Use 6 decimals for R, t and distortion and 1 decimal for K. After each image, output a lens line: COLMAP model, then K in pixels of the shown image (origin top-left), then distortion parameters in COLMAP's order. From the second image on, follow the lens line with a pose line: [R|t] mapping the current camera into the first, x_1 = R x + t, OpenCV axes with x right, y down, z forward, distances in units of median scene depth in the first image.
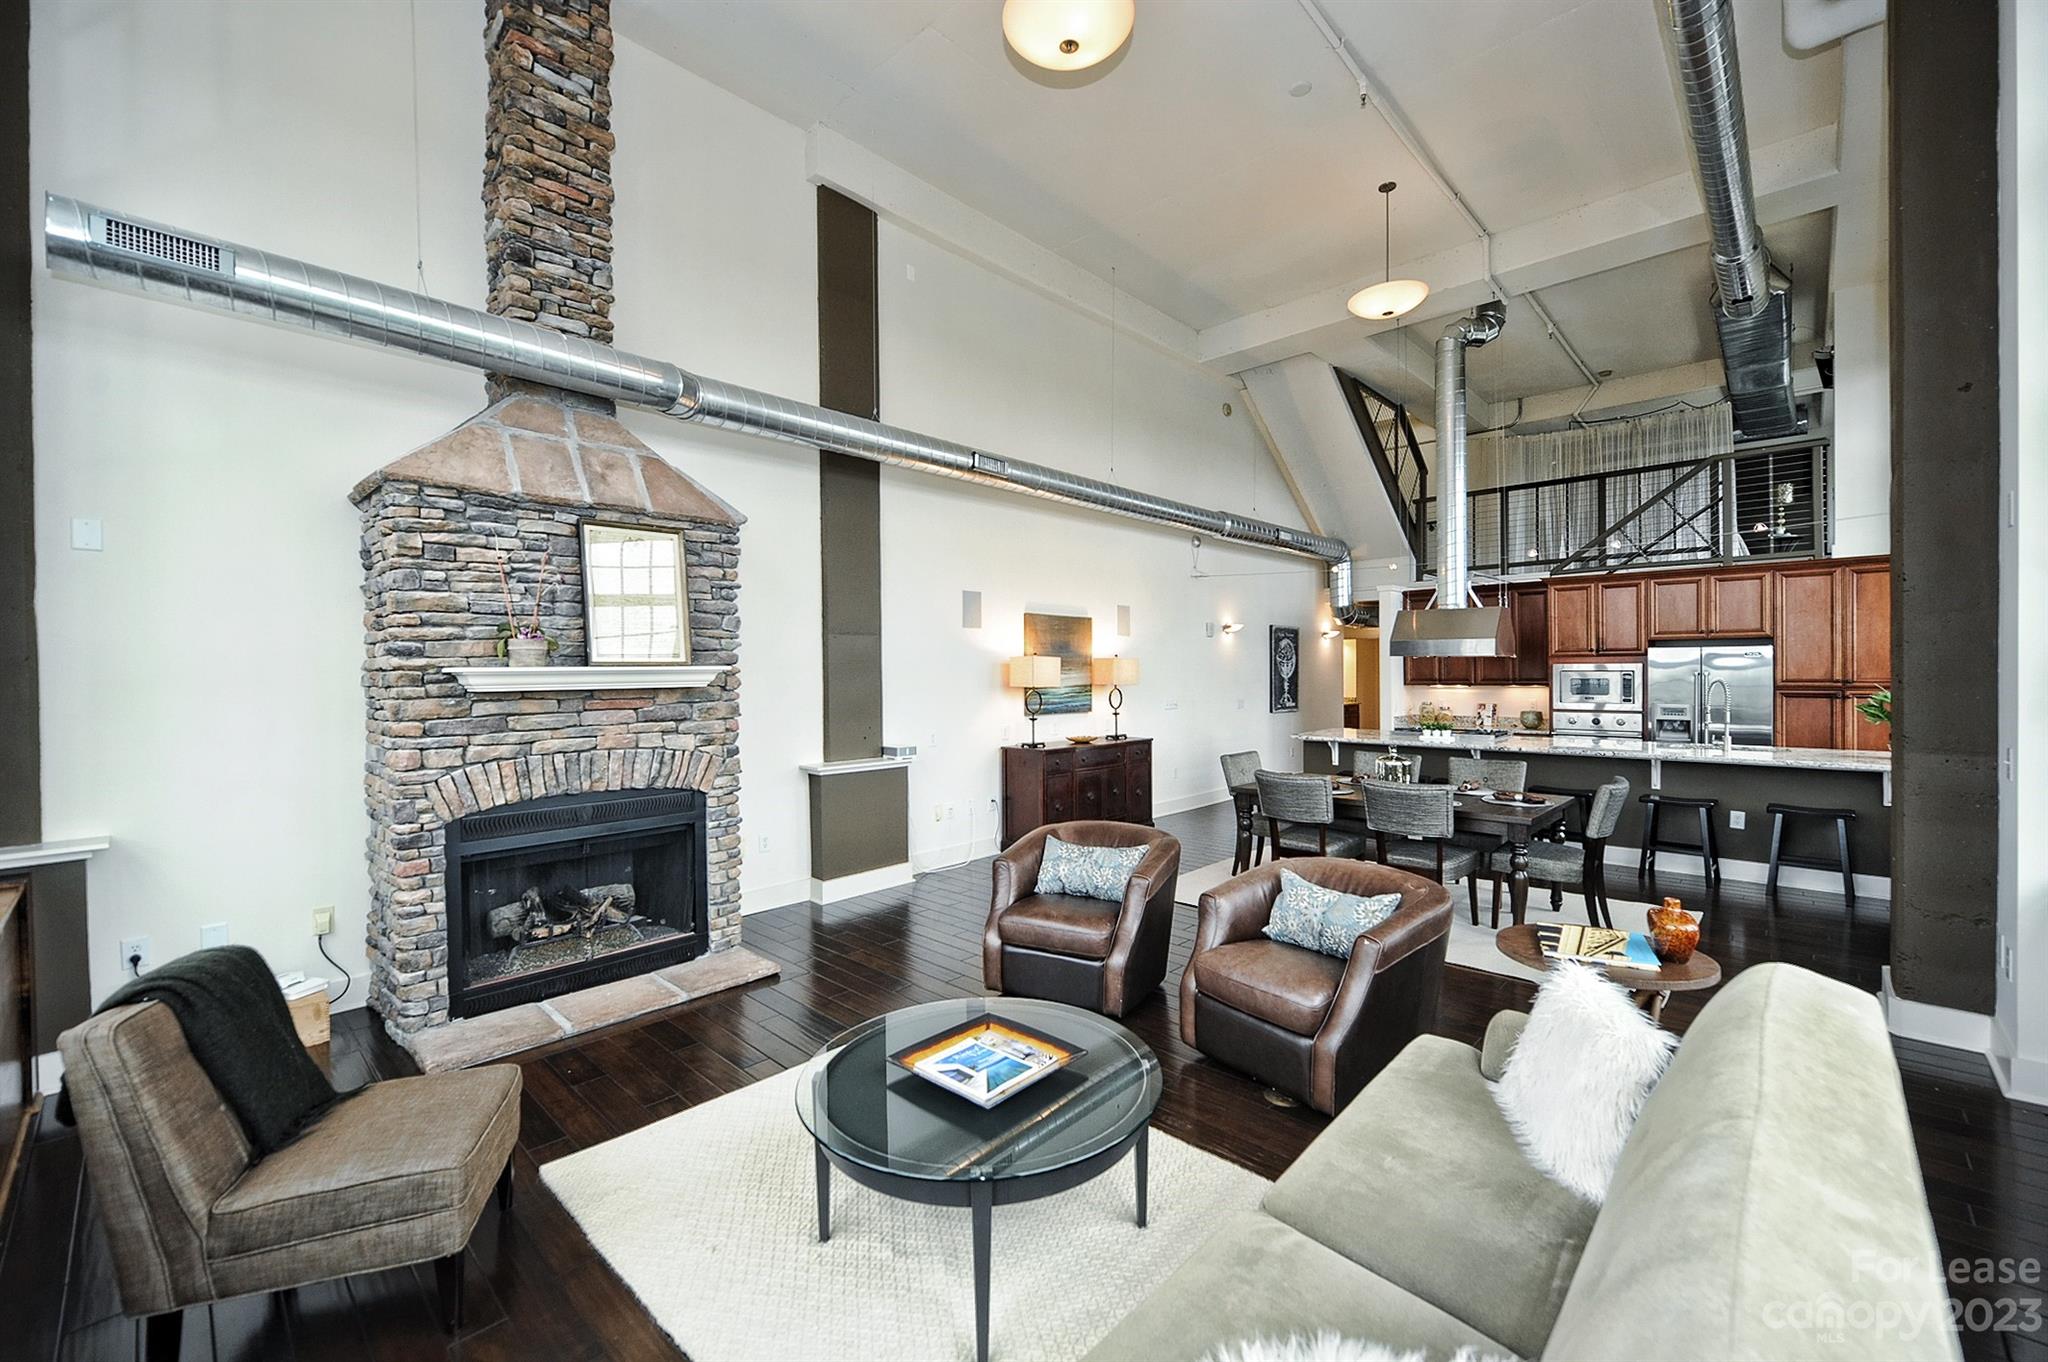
lens RADIAL K [[843.8, 0, 1026.7], [0, 843.8, 678.5], [0, 0, 1]] dist [-0.000116, -0.002279]
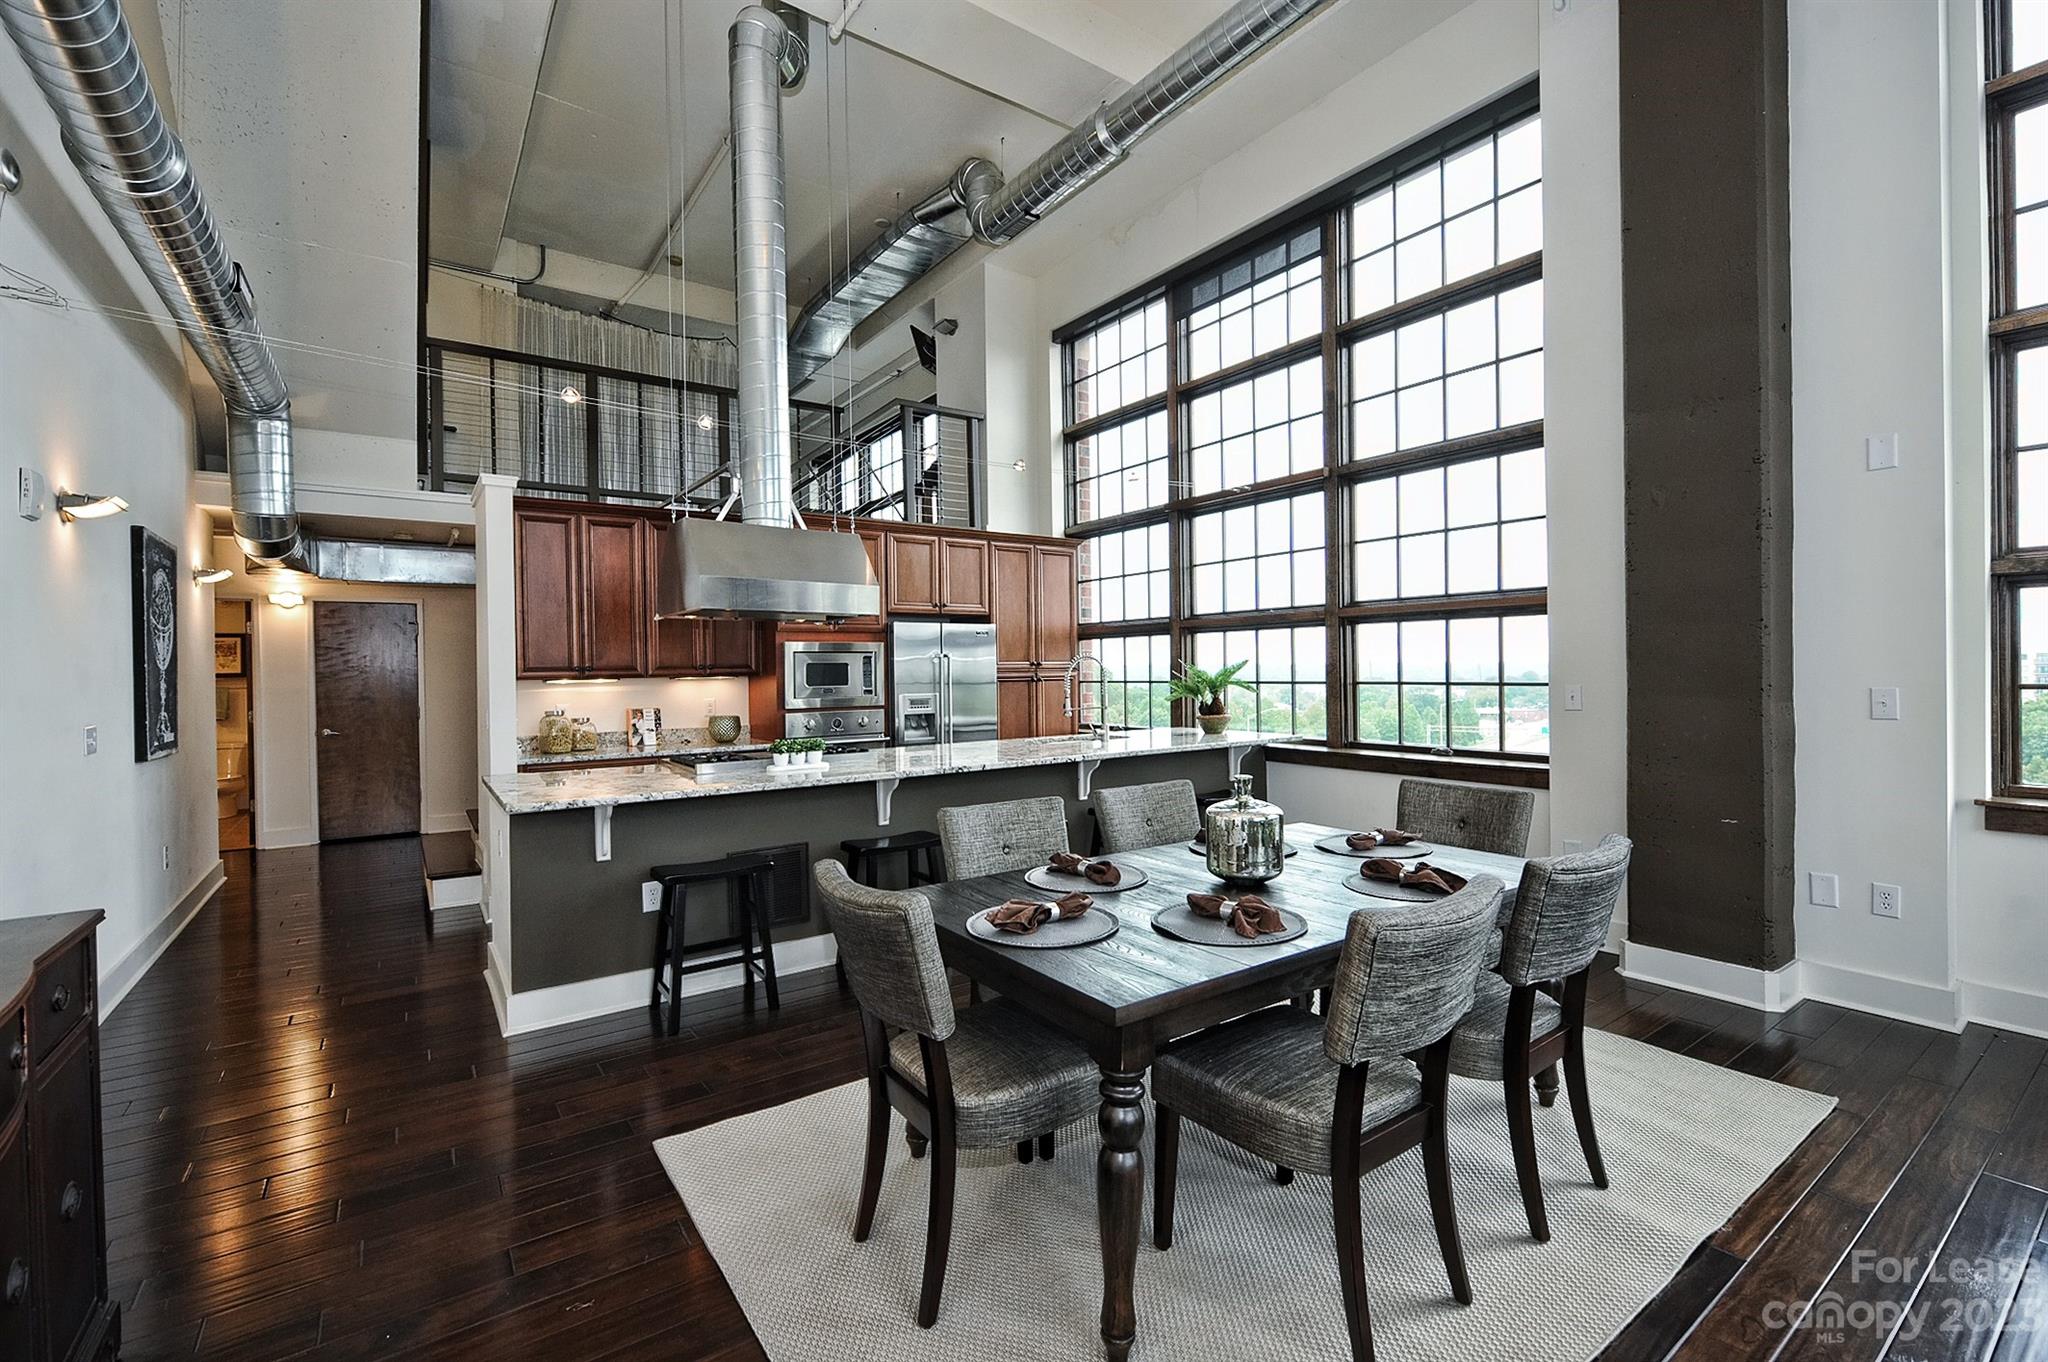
lens RADIAL K [[891.9, 0, 1031.8], [0, 891.9, 675.3], [0, 0, 1]] dist [-0.004331, 0.002382]
pose [[0.187635, 0.002295, 0.982236, -0.026810], [0.024700, 0.999670, -0.007054, 0.020226], [-0.981928, 0.025585, 0.187516, 0.716787]]
